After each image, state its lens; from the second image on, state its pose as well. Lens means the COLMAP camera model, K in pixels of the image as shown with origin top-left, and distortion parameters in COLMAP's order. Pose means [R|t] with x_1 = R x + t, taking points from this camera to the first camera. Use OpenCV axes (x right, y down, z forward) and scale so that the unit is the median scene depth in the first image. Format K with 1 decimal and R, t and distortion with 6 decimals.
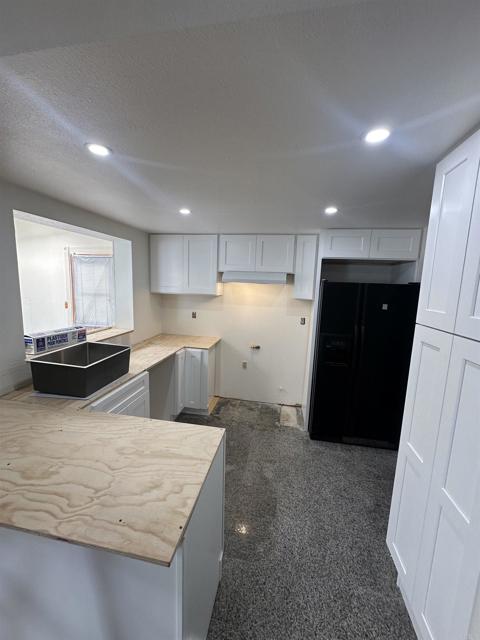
lens RADIAL K [[257.1, 0, 239.1], [0, 257.1, 320.2], [0, 0, 1]] dist [0.002815, 0.000501]
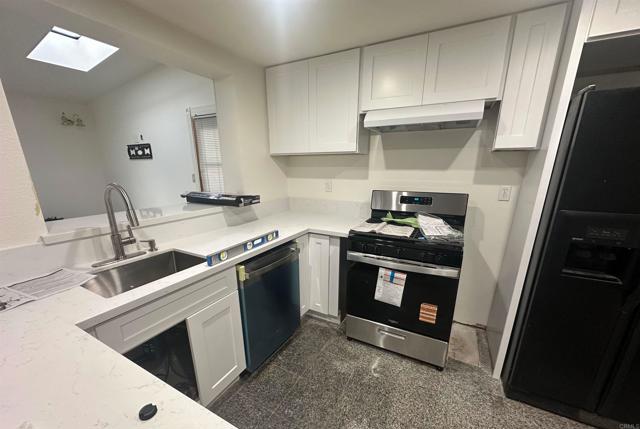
lens RADIAL K [[255.3, 0, 320.5], [0, 255.3, 240.1], [0, 0, 1]] dist [-0.000496, 0.000078]
pose [[0.953282, 0.050057, -0.297907, 0.032383], [-0.008208, 0.990103, 0.140102, 0.036800], [0.301972, -0.131111, 0.944258, 0.365468]]
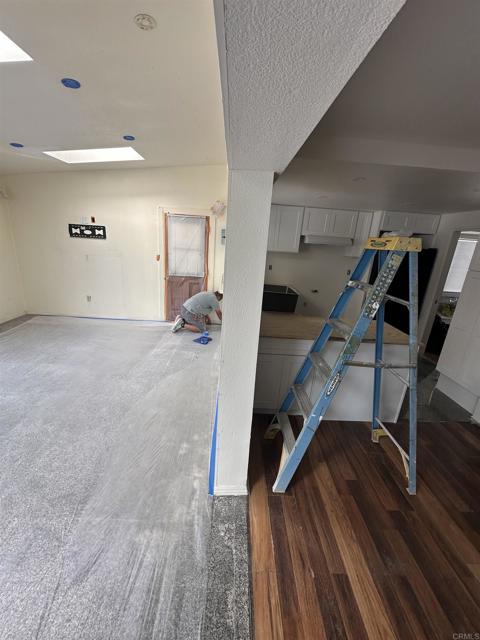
lens RADIAL K [[257.1, 0, 239.0], [0, 257.1, 318.6], [0, 0, 1]] dist [0.002815, 0.000501]
pose [[0.978264, -0.033603, 0.204621, -0.766019], [-0.002164, 0.985074, 0.172116, 0.017932], [-0.207350, -0.168818, 0.963590, -0.365739]]
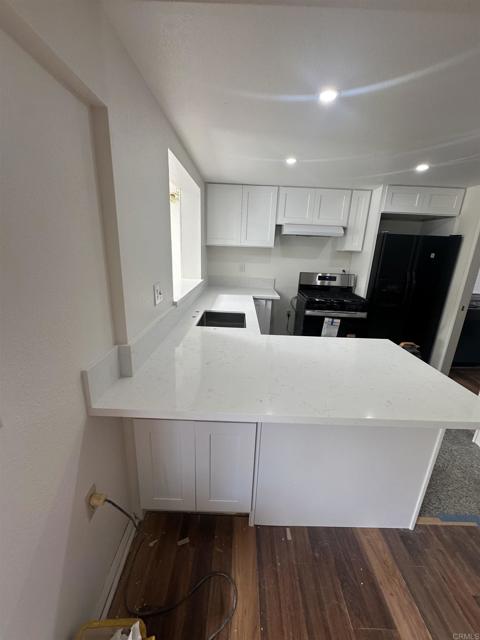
lens RADIAL K [[257.1, 0, 241.4], [0, 257.1, 320.1], [0, 0, 1]] dist [0.002815, 0.000501]
pose [[0.982530, -0.047169, 0.180027, -0.466127], [0.020030, 0.988530, 0.149689, 0.041687], [-0.185023, -0.143468, 0.972205, -0.052004]]
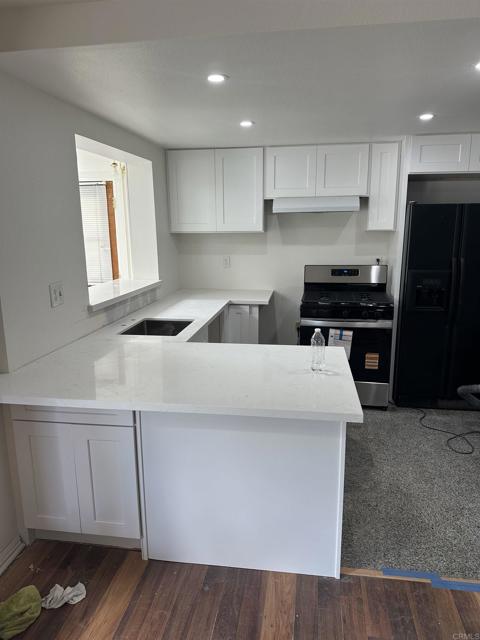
lens RADIAL K [[454.3, 0, 239.8], [0, 454.3, 321.7], [0, 0, 1]] dist [0.017249, -0.015637]
pose [[0.998433, -0.051021, 0.022994, -0.218130], [0.049245, 0.996179, 0.072125, 0.071421], [-0.026587, -0.070879, 0.997131, -0.354524]]
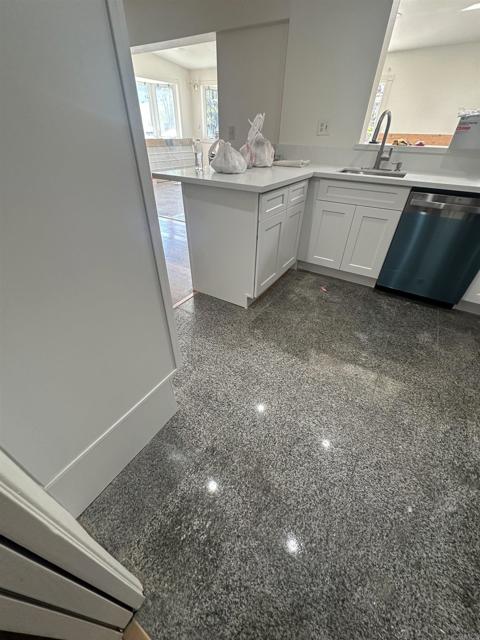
lens RADIAL K [[257.1, 0, 240.0], [0, 257.1, 315.2], [0, 0, 1]] dist [0.002815, 0.000501]
pose [[-0.363775, 0.513058, -0.777457, 0.532317], [-0.159920, 0.787849, 0.594743, 0.091550], [0.917656, 0.340684, -0.204552, 0.632934]]
